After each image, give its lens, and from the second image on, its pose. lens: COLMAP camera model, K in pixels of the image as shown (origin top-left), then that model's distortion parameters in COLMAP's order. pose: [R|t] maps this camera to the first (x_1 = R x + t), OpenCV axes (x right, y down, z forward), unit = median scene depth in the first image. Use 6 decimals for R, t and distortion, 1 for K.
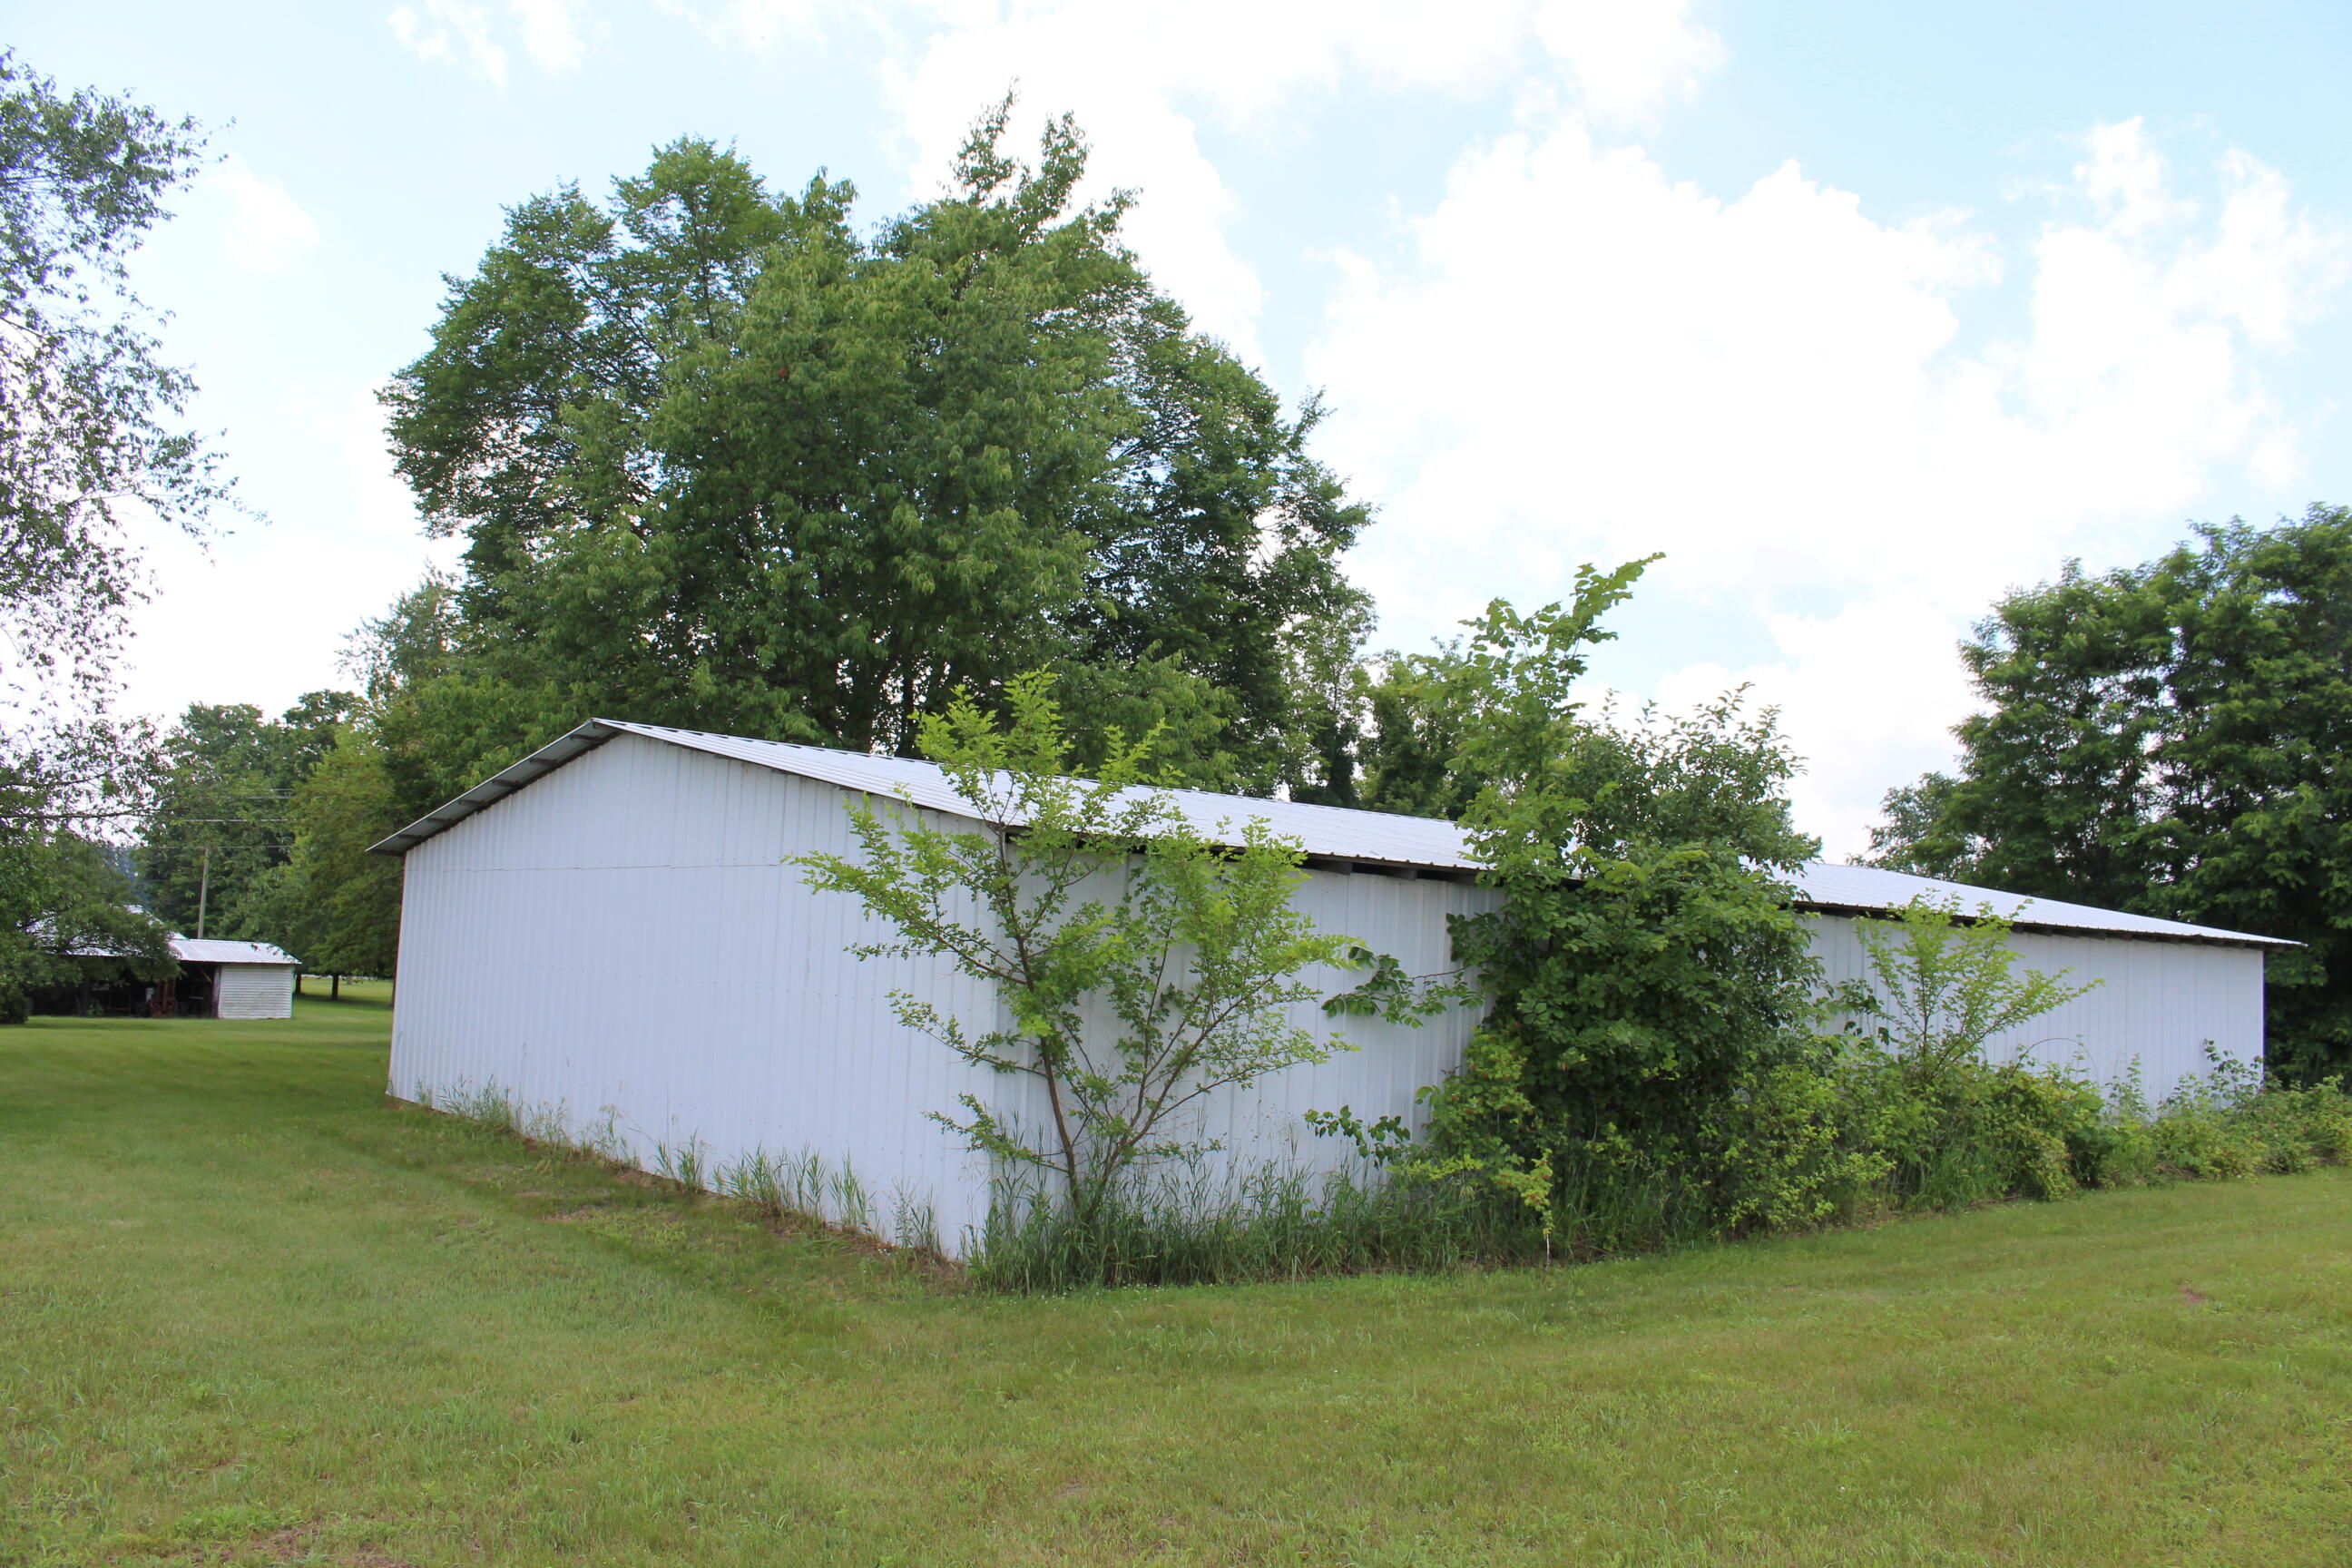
lens RADIAL K [[1939.7, 0, 1177.6], [0, 1939.7, 775.9], [0, 0, 1]] dist [-0.153231, 0.131401]
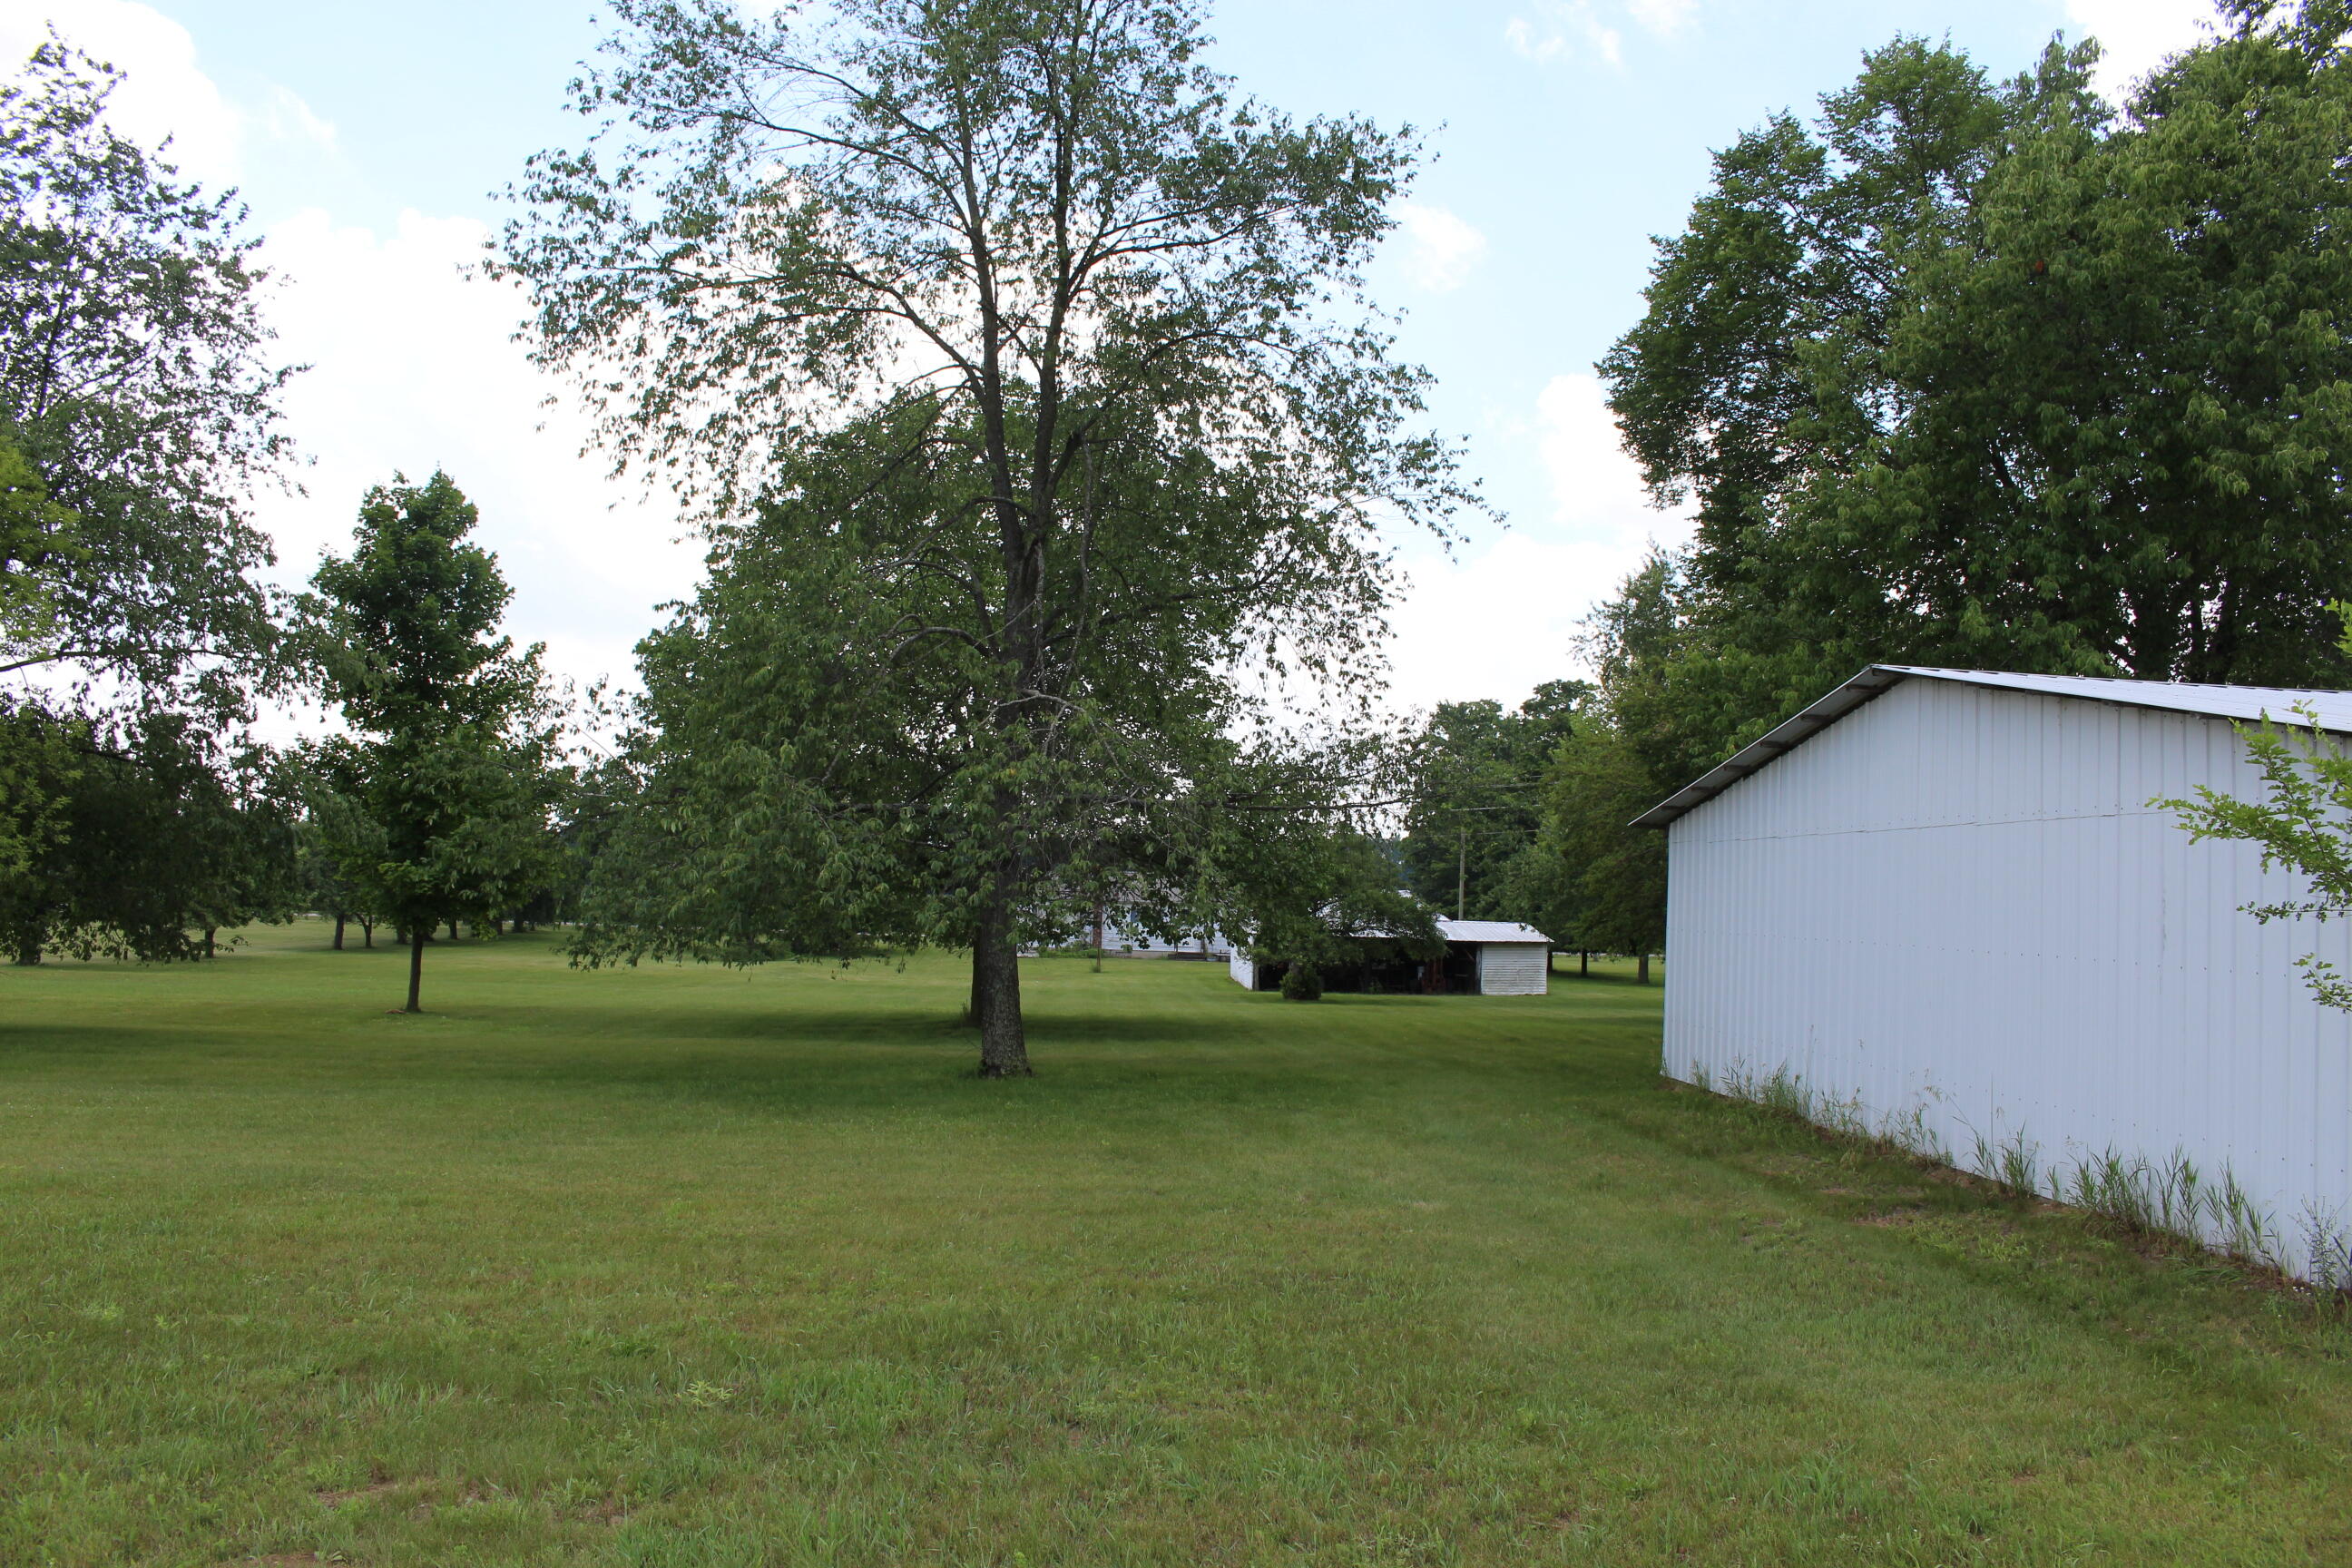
lens RADIAL K [[1939.7, 0, 1179.5], [0, 1939.7, 766.0], [0, 0, 1]] dist [-0.153231, 0.131401]
pose [[0.813148, -0.054856, -0.579467, -0.038583], [0.059733, 0.998157, -0.010670, 0.005760], [0.578984, -0.025938, 0.814926, 0.055986]]
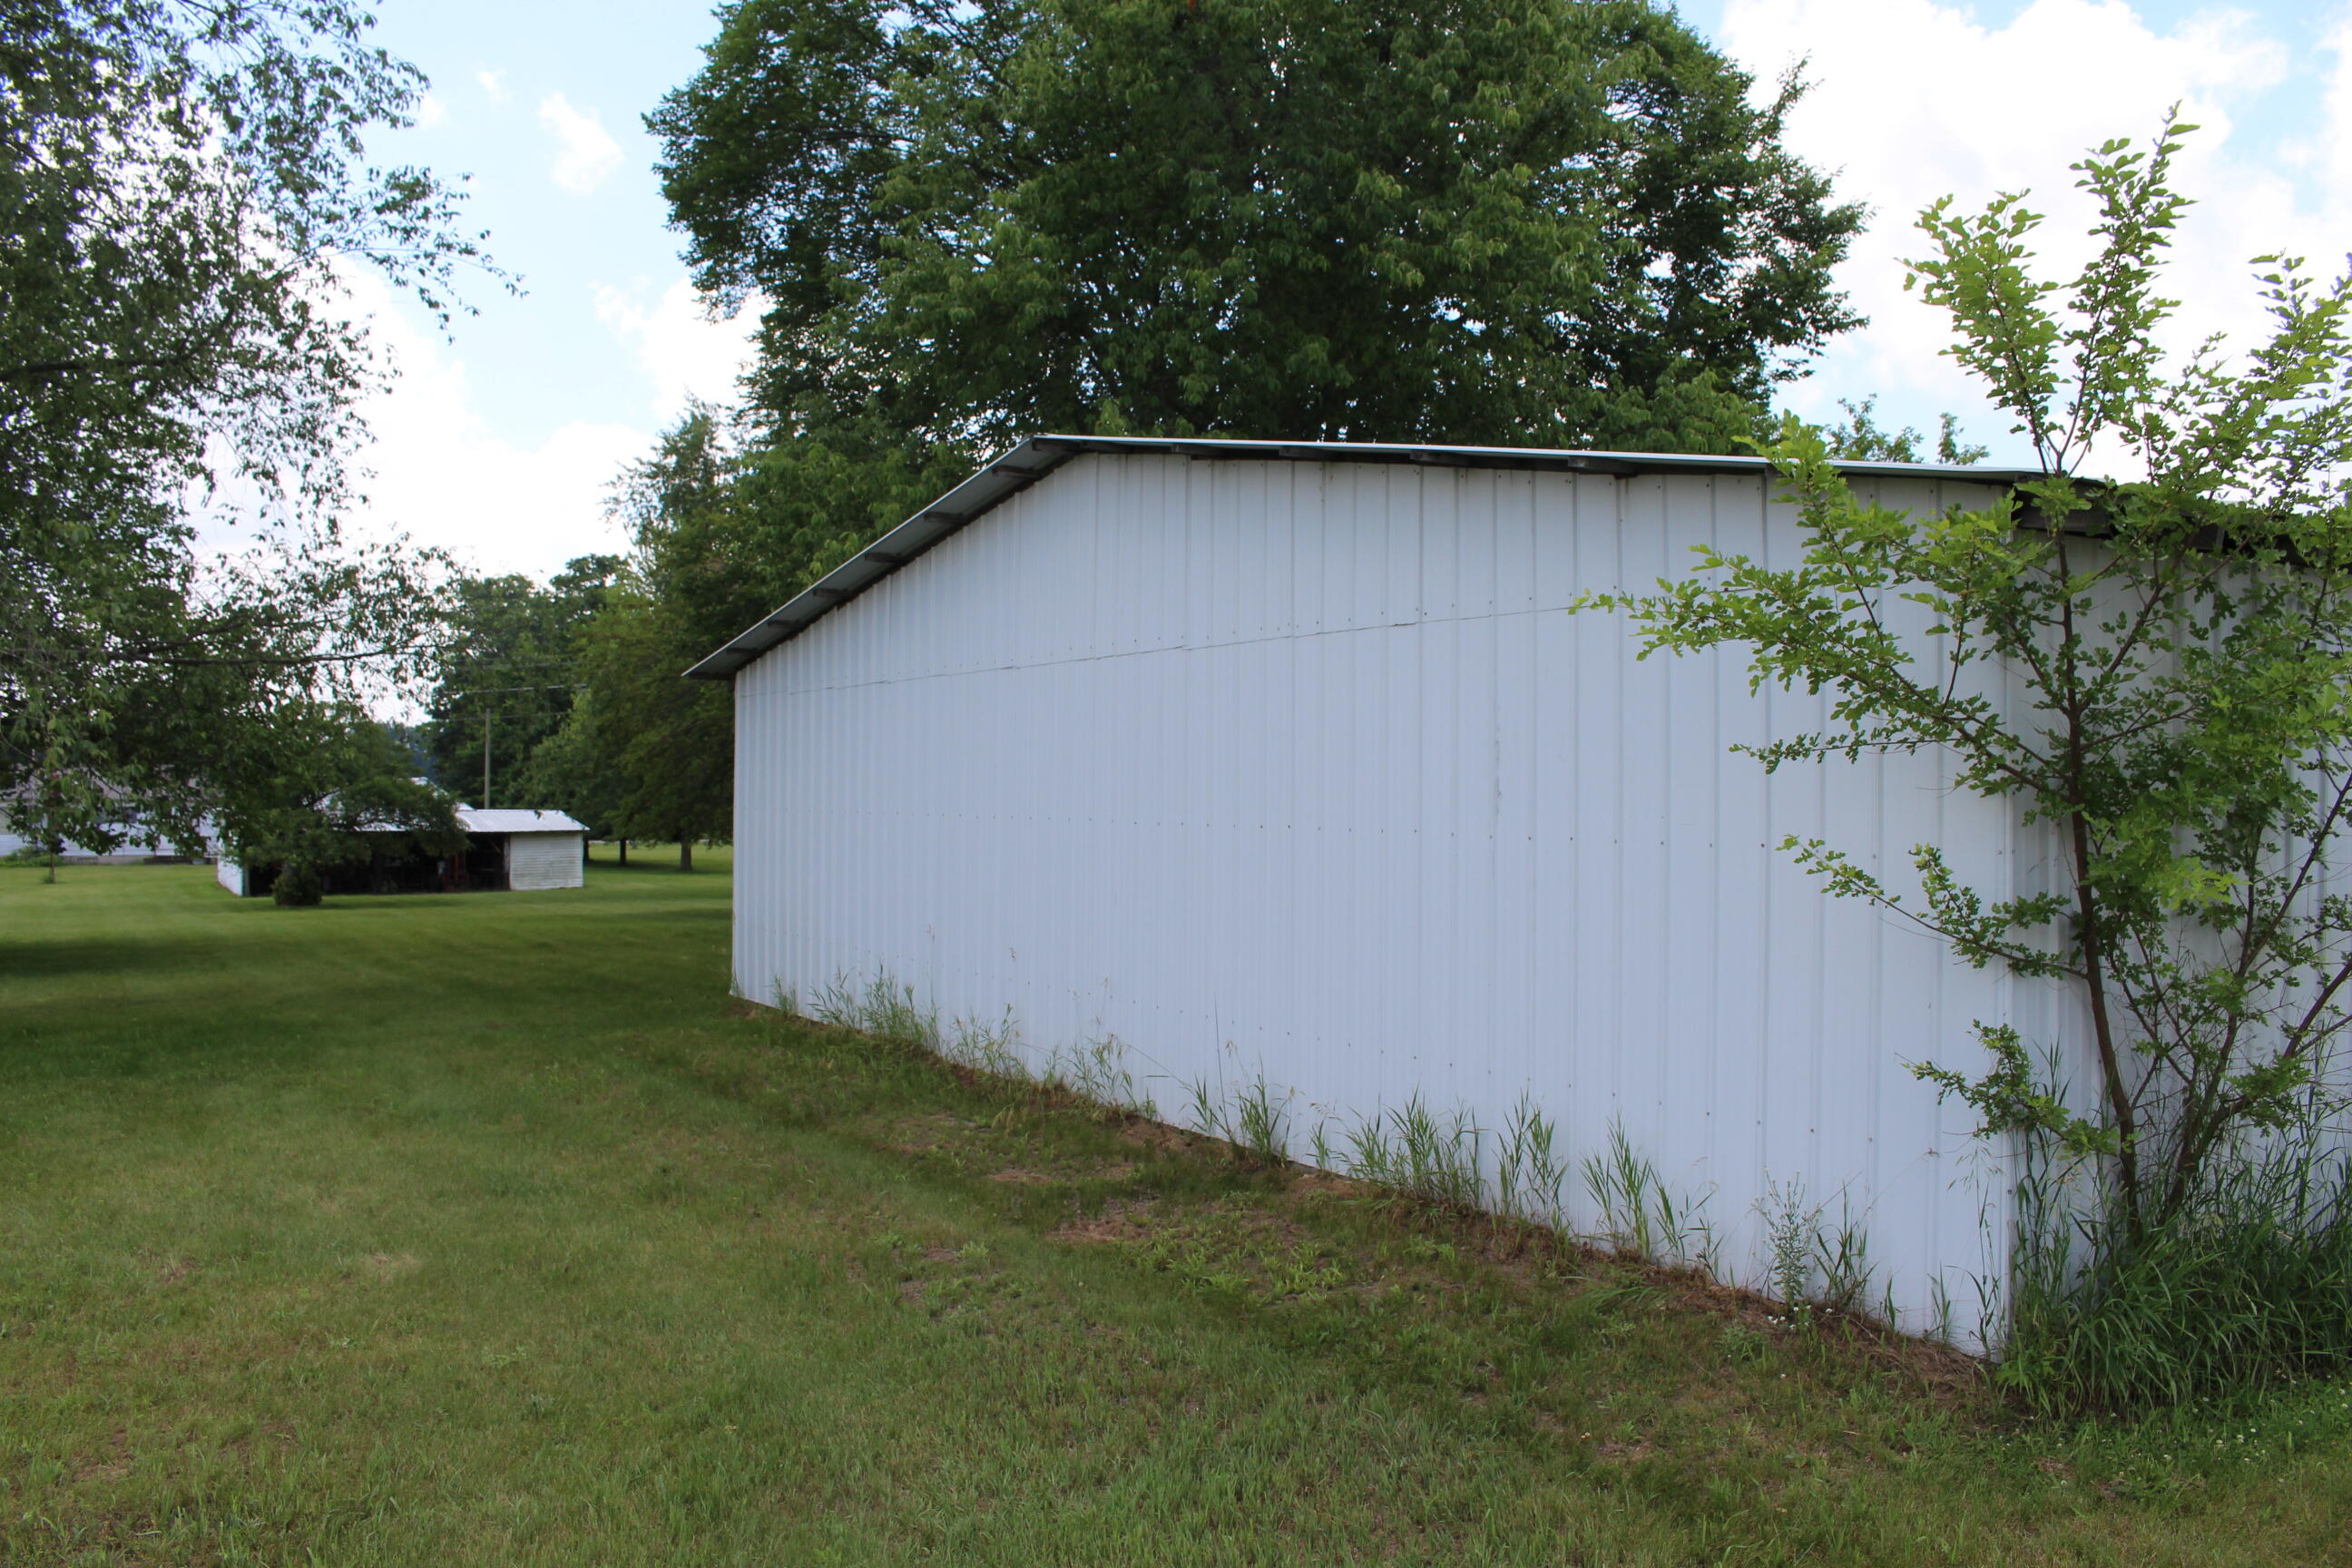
lens RADIAL K [[1939.7, 0, 1197.5], [0, 1939.7, 798.8], [0, 0, 1]] dist [-0.153231, 0.131401]
pose [[0.991822, -0.036852, -0.122190, -0.127849], [0.048460, 0.994446, 0.093429, 0.026015], [0.118068, -0.098586, 0.988099, 0.253135]]
